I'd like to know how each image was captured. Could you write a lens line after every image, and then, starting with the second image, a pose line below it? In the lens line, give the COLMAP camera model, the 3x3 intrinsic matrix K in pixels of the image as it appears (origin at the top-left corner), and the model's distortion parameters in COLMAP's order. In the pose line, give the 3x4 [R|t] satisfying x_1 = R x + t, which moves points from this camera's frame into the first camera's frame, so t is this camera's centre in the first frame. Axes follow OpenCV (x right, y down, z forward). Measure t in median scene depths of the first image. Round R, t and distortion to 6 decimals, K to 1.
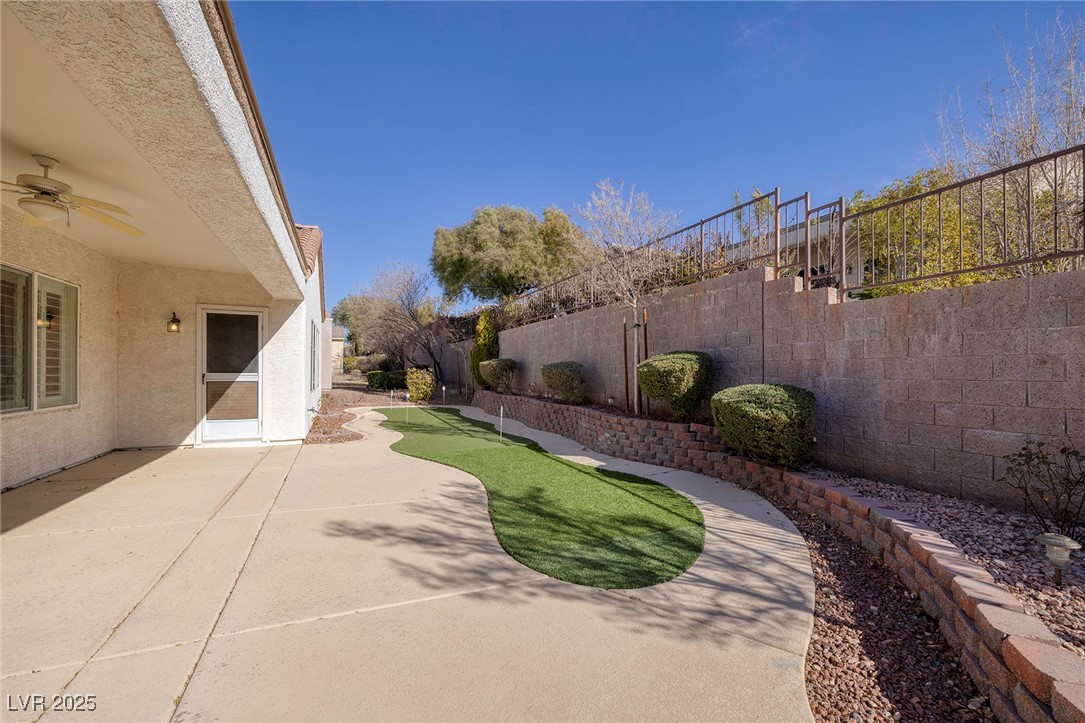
lens RADIAL K [[459.4, 0, 548.2], [0, 459.4, 370.4], [0, 0, 1]] dist [0.002549, 0.000238]
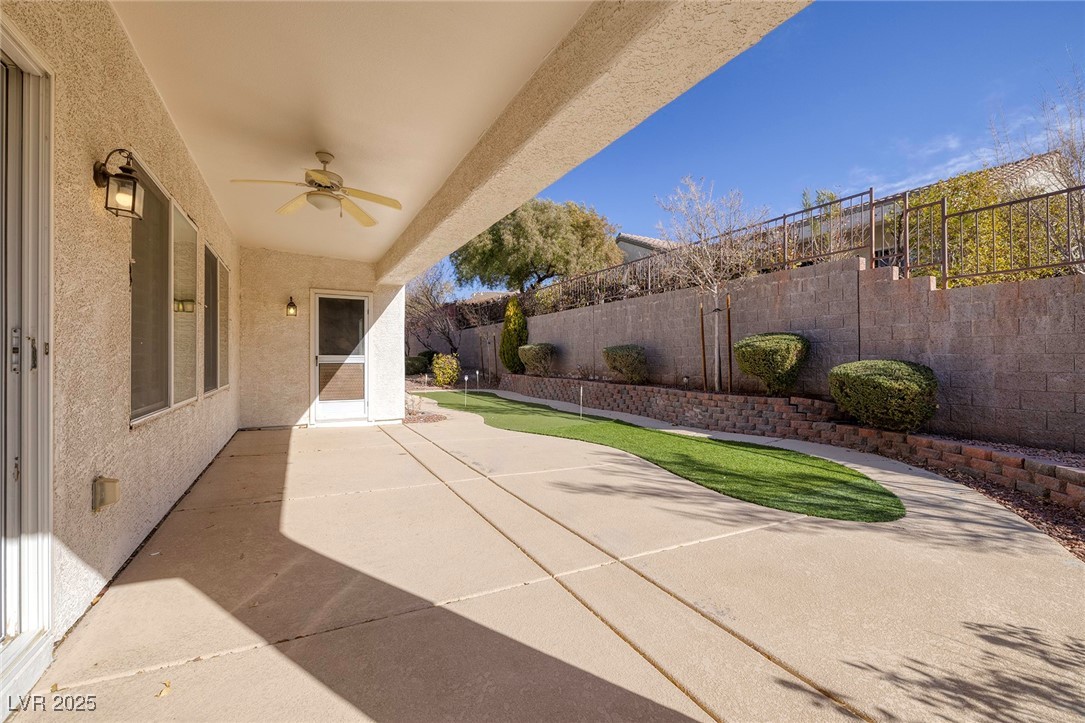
lens RADIAL K [[459.4, 0, 535.1], [0, 459.4, 354.3], [0, 0, 1]] dist [0.002549, 0.000238]
pose [[0.998015, -0.004313, 0.062827, -0.509426], [0.004850, 0.999953, -0.008397, 0.023544], [-0.062788, 0.008686, 0.997989, -0.098291]]
